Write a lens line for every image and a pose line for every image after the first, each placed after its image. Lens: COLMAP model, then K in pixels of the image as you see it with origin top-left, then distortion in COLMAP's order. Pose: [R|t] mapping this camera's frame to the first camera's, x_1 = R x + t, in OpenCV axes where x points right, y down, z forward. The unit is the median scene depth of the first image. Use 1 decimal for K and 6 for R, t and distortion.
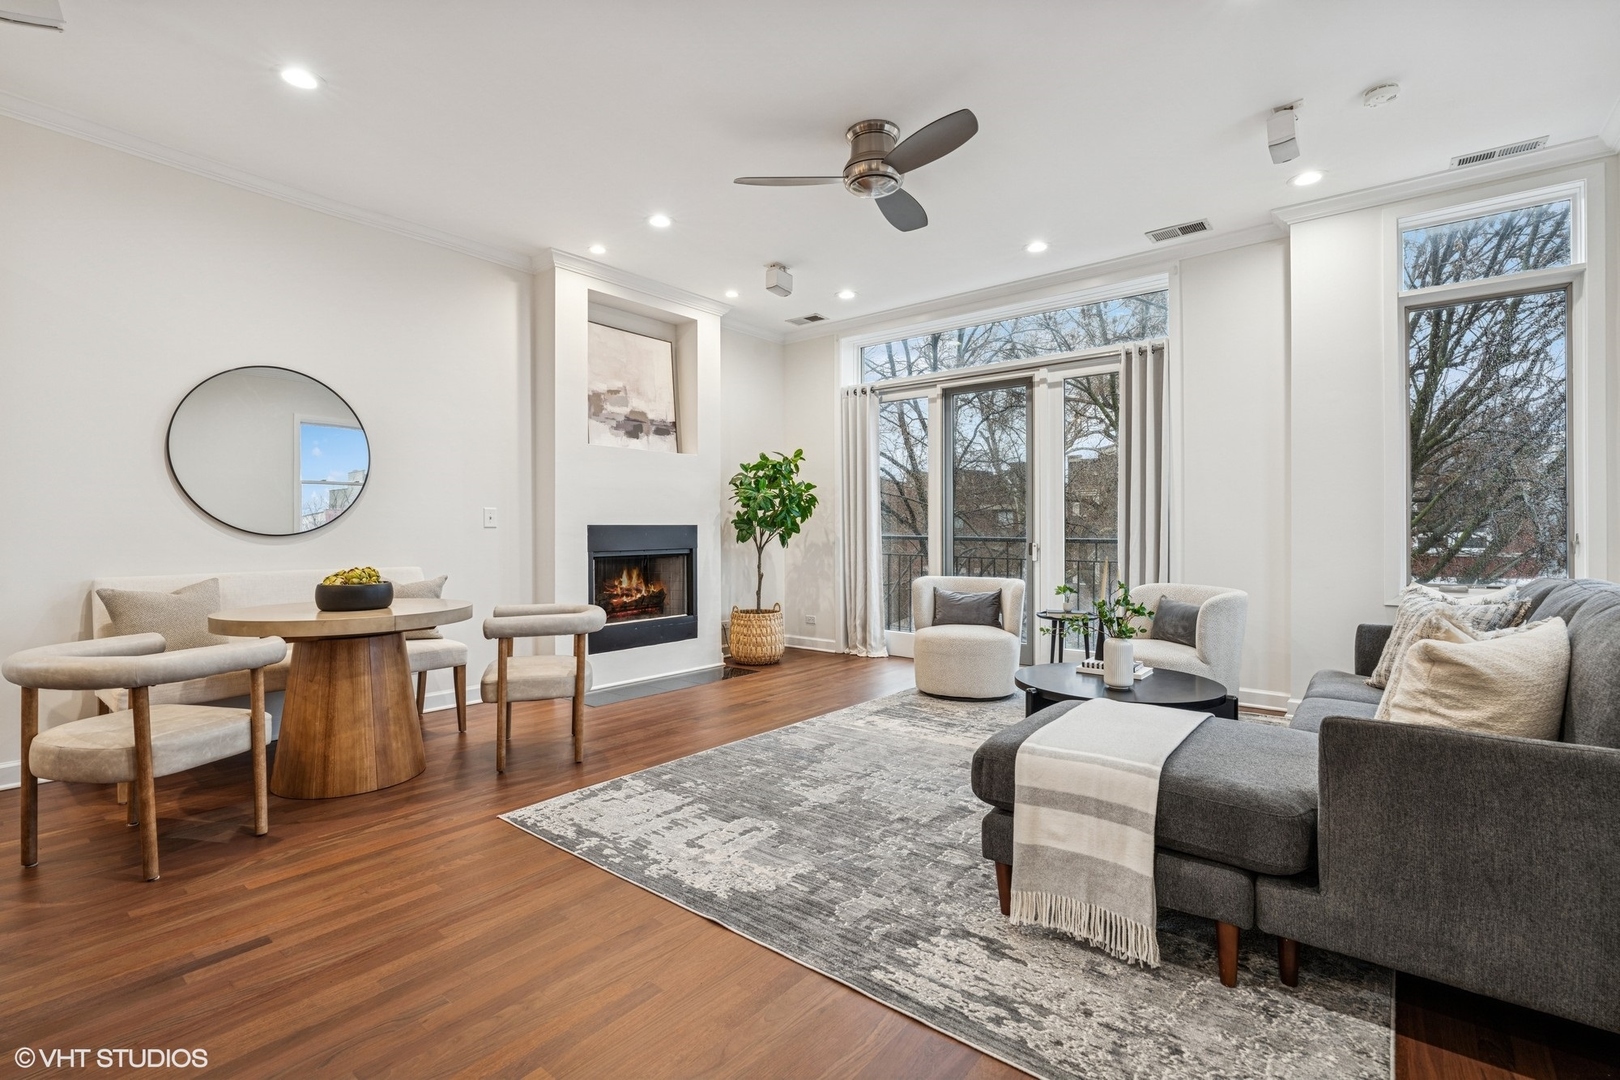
lens RADIAL K [[740.1, 0, 815.9], [0, 740.1, 529.2], [0, 0, 1]] dist [0.000240, -0.001829]
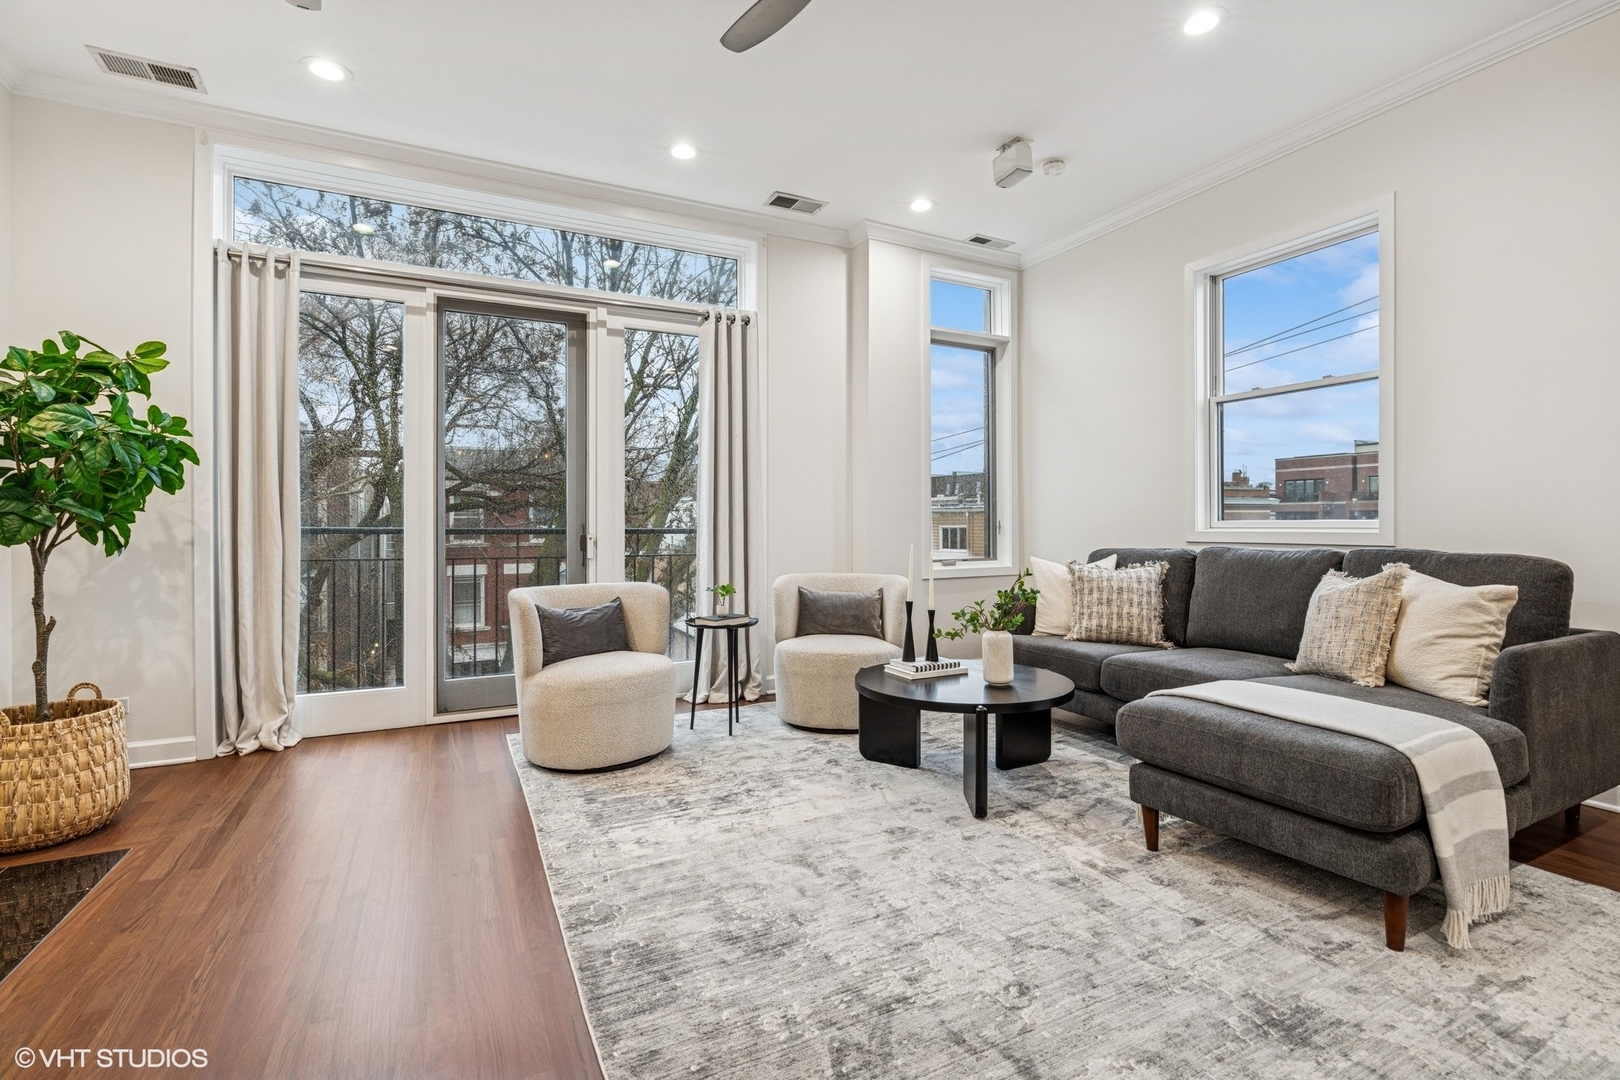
lens RADIAL K [[740.1, 0, 825.8], [0, 740.1, 525.0], [0, 0, 1]] dist [0.000240, -0.001829]
pose [[0.408843, -0.004576, 0.912593, -0.349134], [0.003250, 0.999988, 0.003558, 0.007967], [-0.912599, 0.001512, 0.408853, 0.547361]]
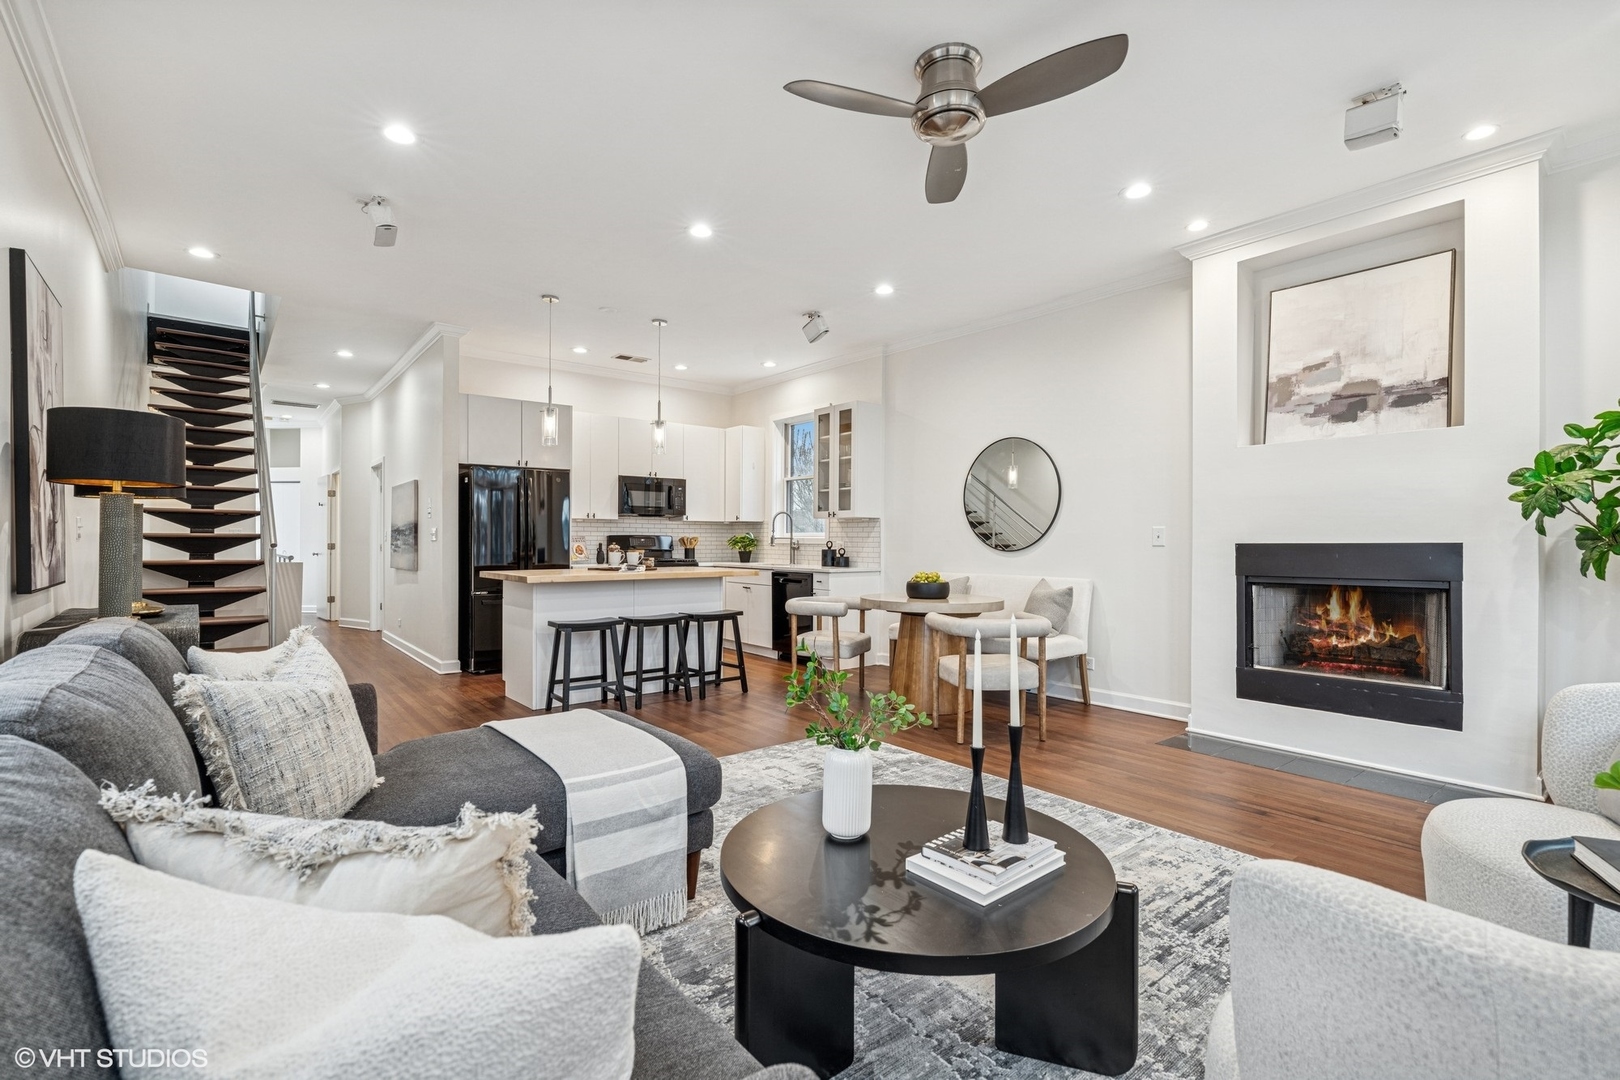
lens RADIAL K [[740.1, 0, 796.9], [0, 740.1, 542.4], [0, 0, 1]] dist [0.000240, -0.001829]
pose [[-0.222989, -0.000338, -0.974821, 0.658157], [-0.000187, 1.000000, -0.000304, -0.006751], [0.974821, 0.000114, -0.222989, 0.738062]]
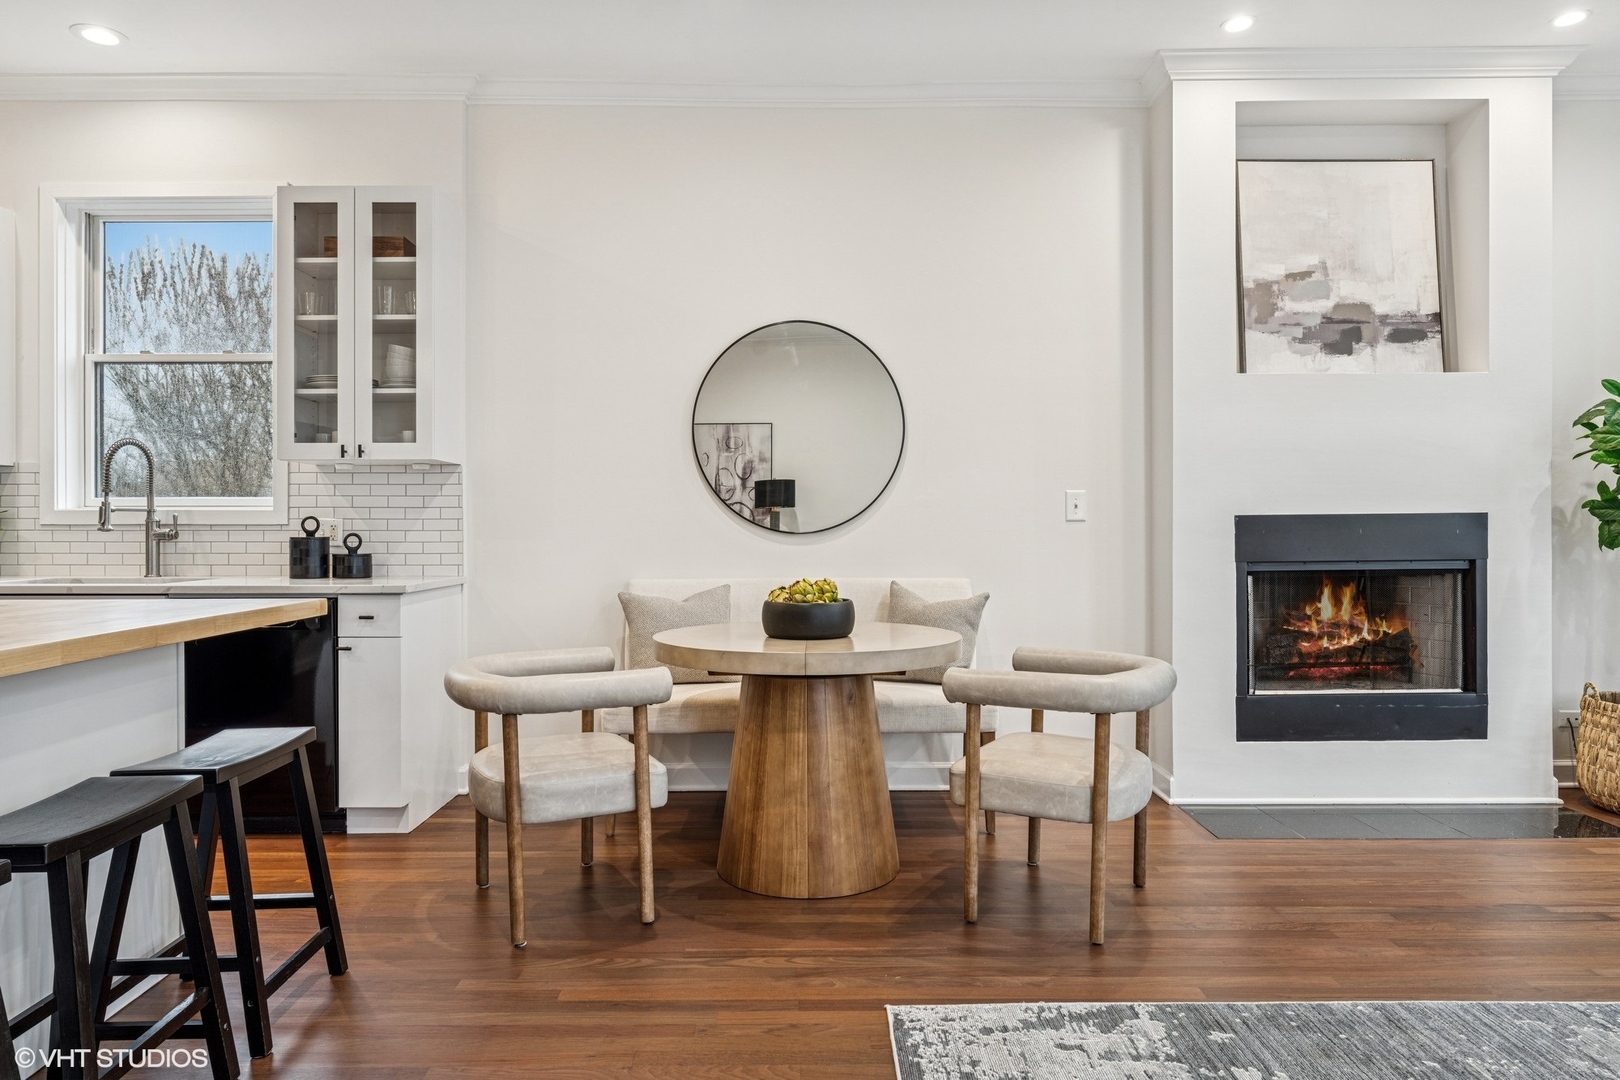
lens RADIAL K [[1005.5, 0, 818.5], [0, 1005.5, 532.8], [0, 0, 1]] dist [-0.004897, 0.002454]
pose [[0.627739, 0.002859, -0.778418, 0.100373], [0.006480, 0.999939, 0.008899, -0.001142], [0.778397, -0.010630, 0.627683, 0.273259]]
